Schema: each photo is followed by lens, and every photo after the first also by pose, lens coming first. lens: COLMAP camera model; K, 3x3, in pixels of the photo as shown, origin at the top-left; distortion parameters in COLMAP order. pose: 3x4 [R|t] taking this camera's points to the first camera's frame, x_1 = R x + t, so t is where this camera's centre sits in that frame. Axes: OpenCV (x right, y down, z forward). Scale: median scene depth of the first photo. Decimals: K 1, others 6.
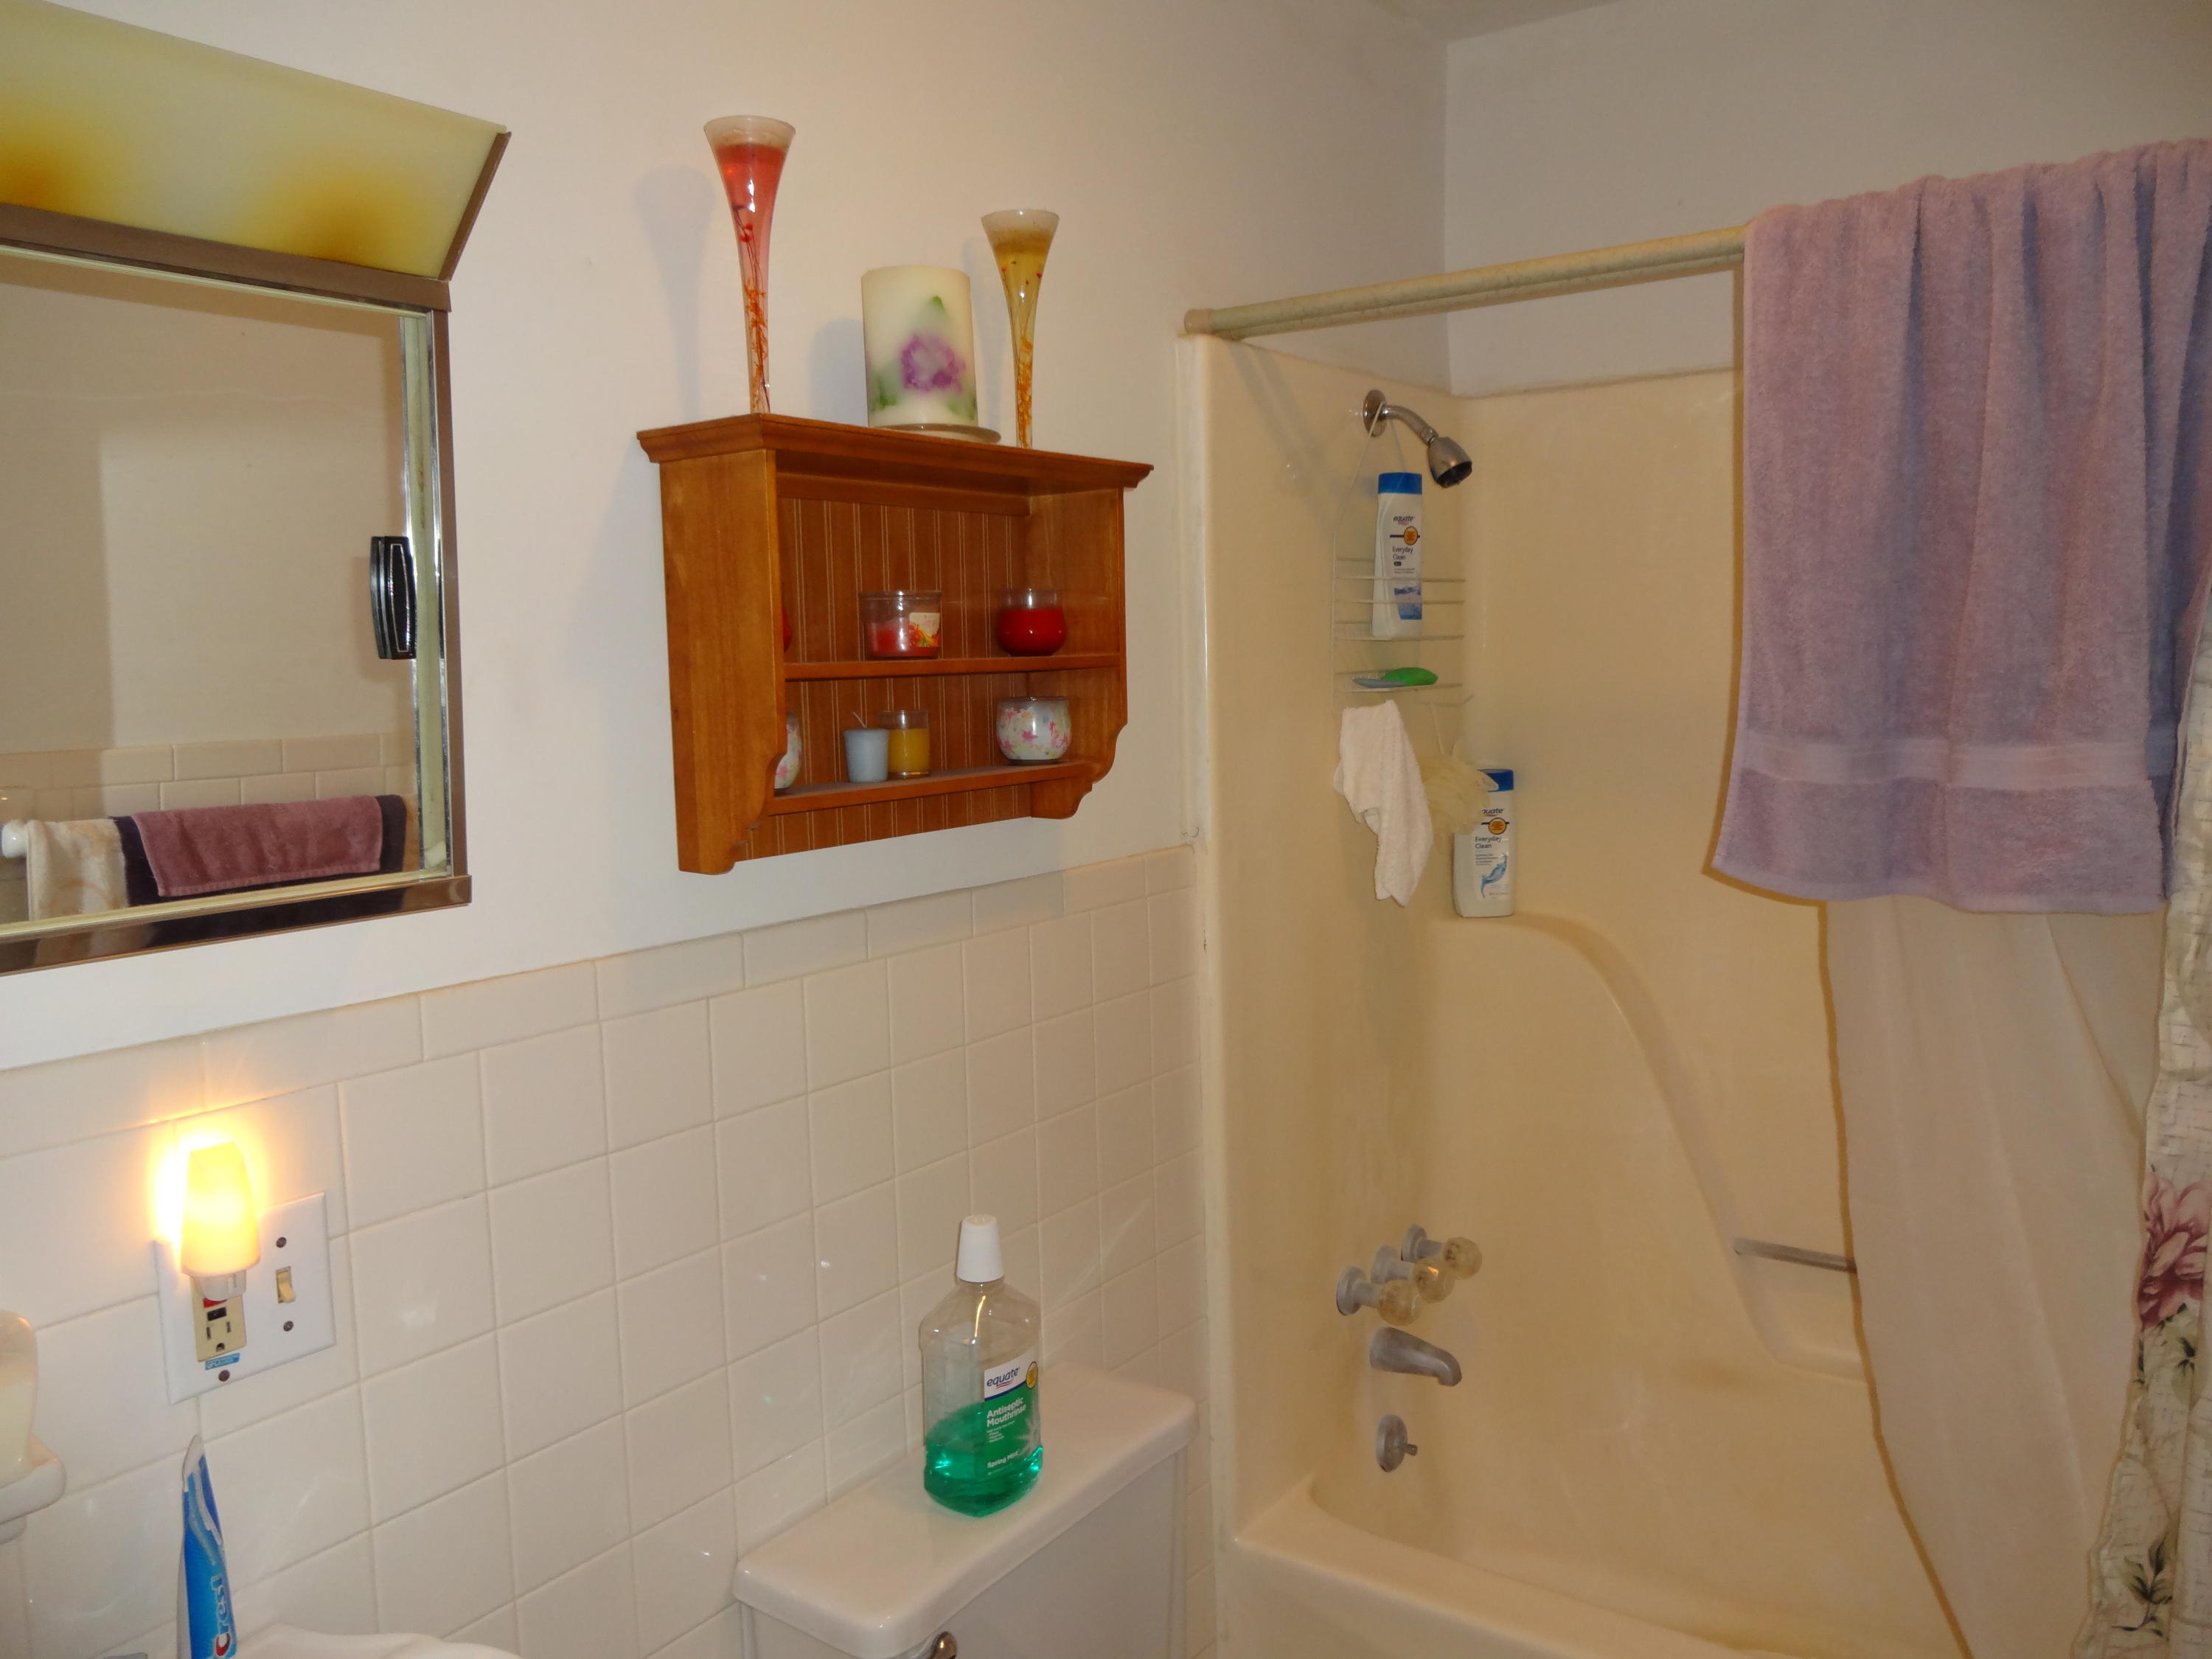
lens RADIAL K [[1628.1, 0, 1106.5], [0, 1628.1, 829.1], [0, 0, 1]] dist [-0.010348, -0.007626]
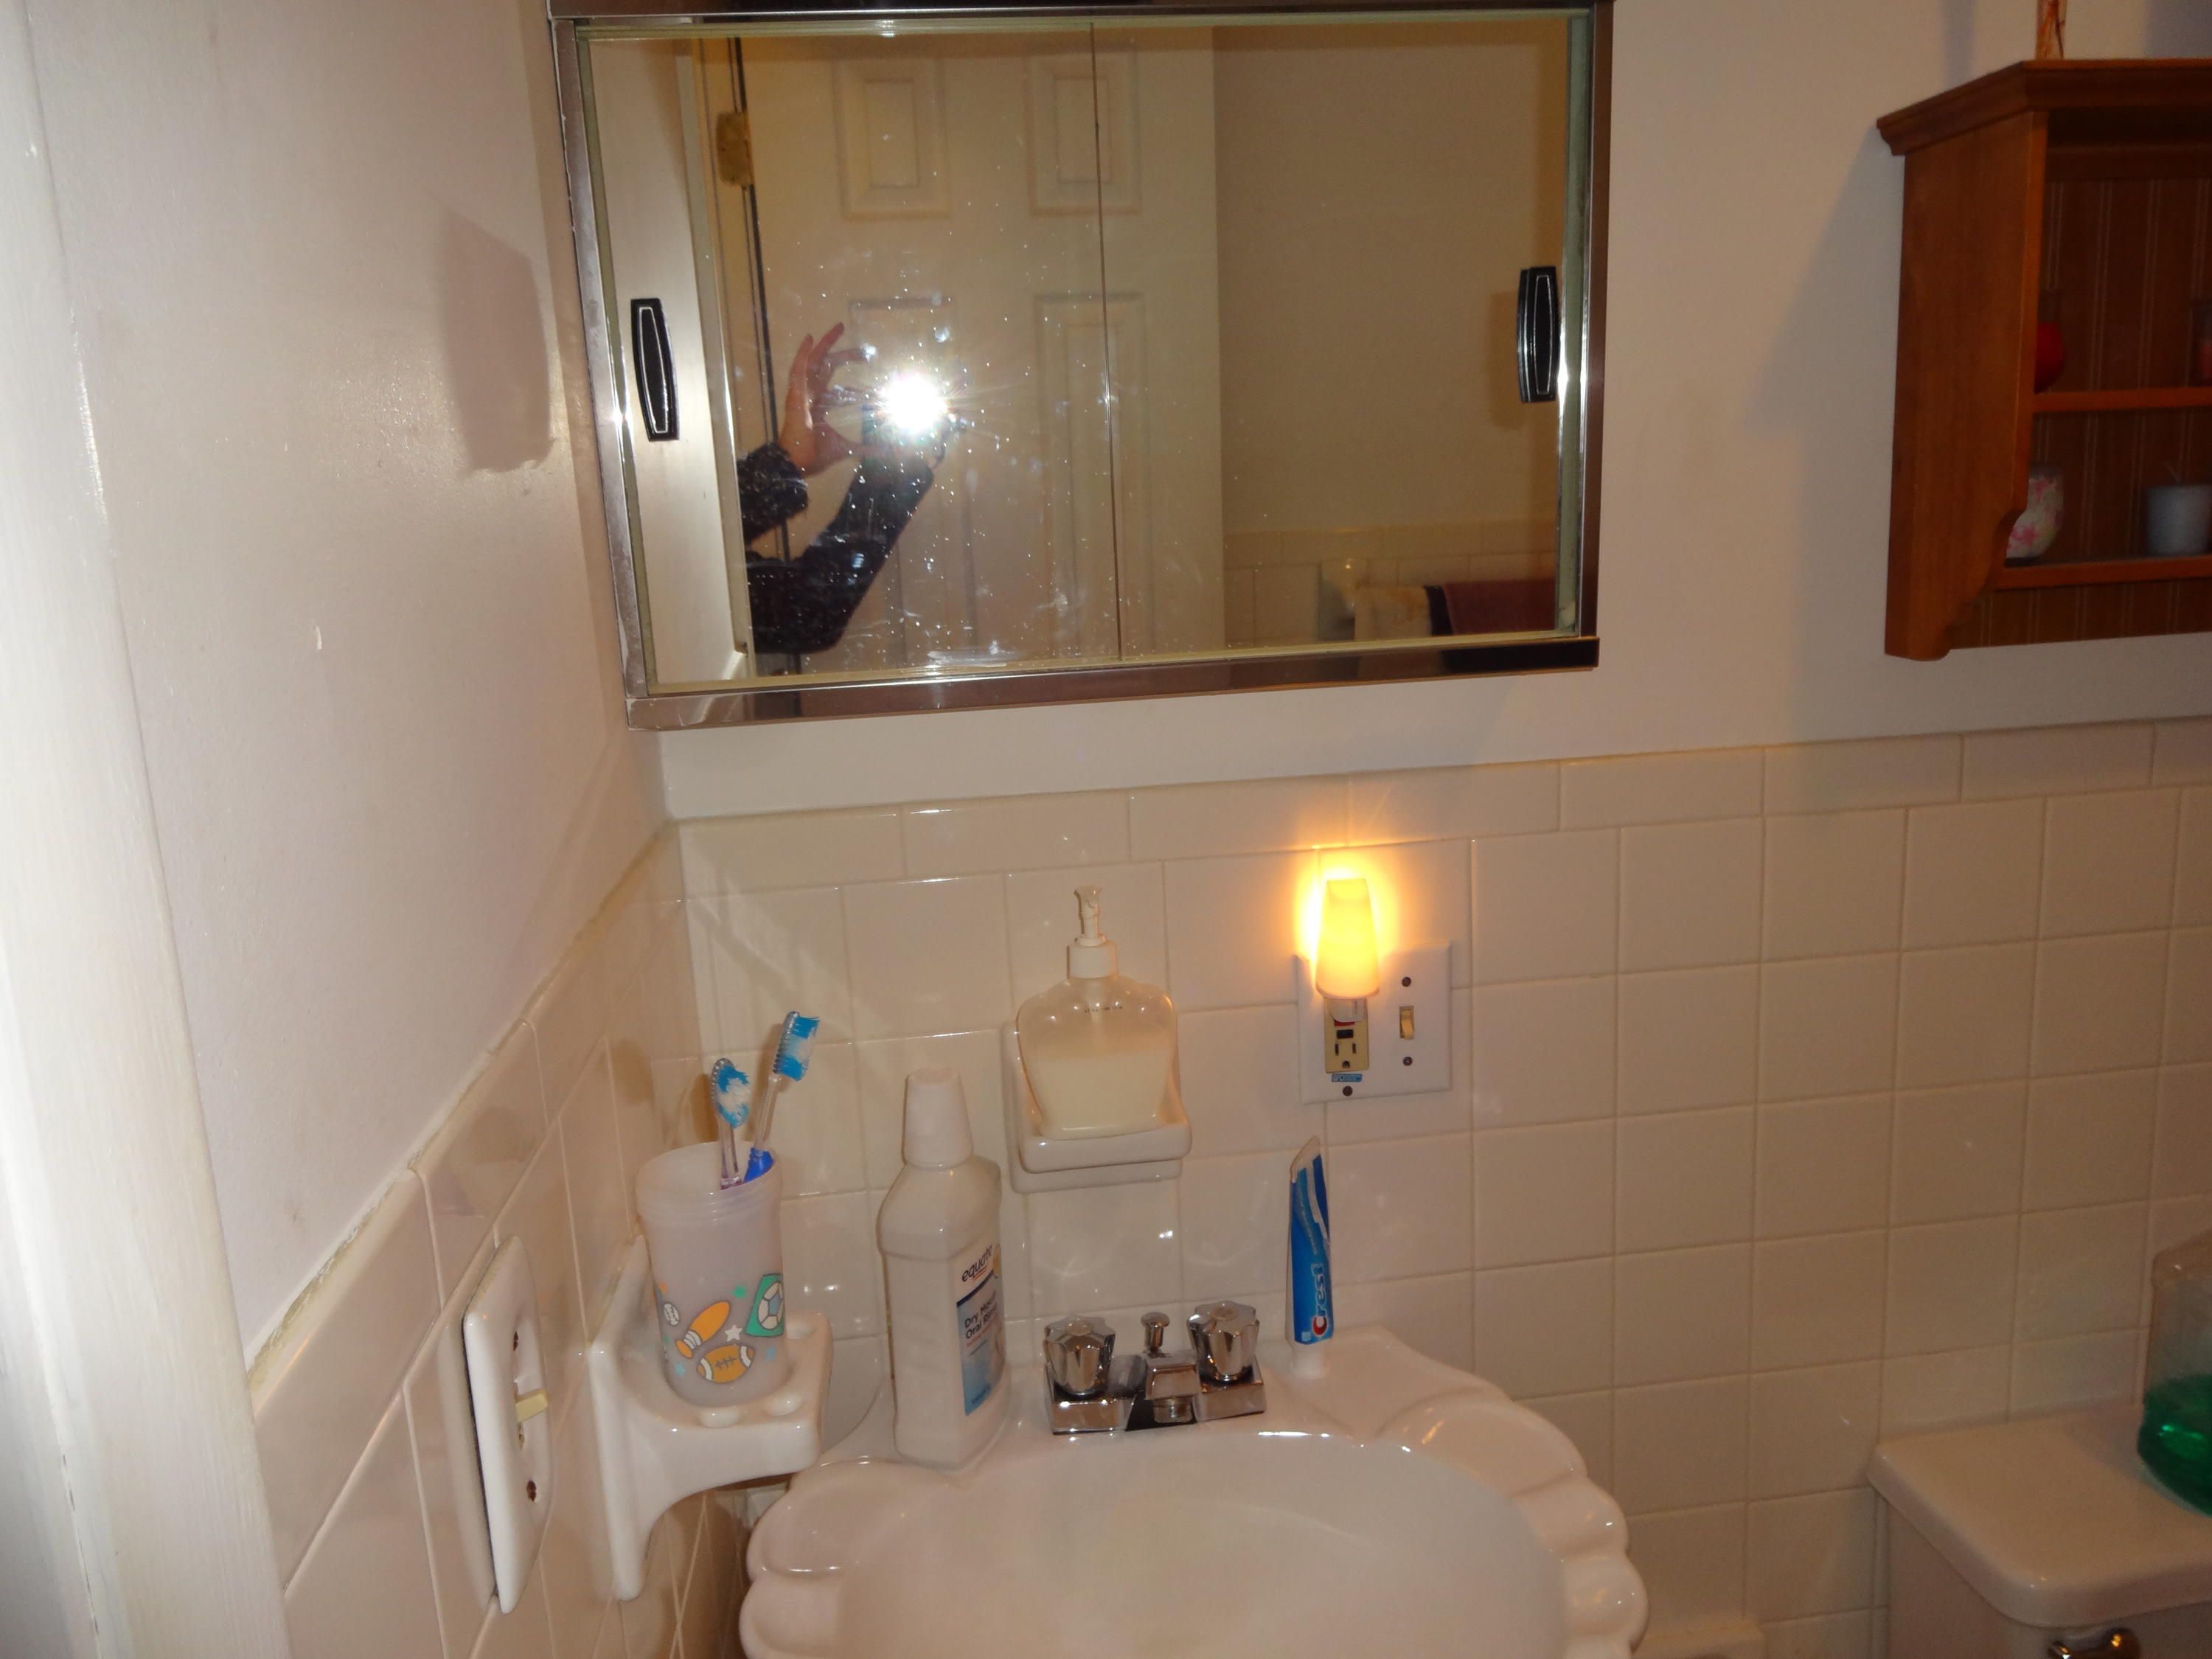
lens RADIAL K [[1628.1, 0, 1108.6], [0, 1628.1, 827.7], [0, 0, 1]] dist [-0.010348, -0.007626]
pose [[0.682446, 0.132637, -0.718801, 0.097147], [-0.043666, 0.989040, 0.141046, 0.016064], [0.729630, -0.064869, 0.680758, 0.144381]]
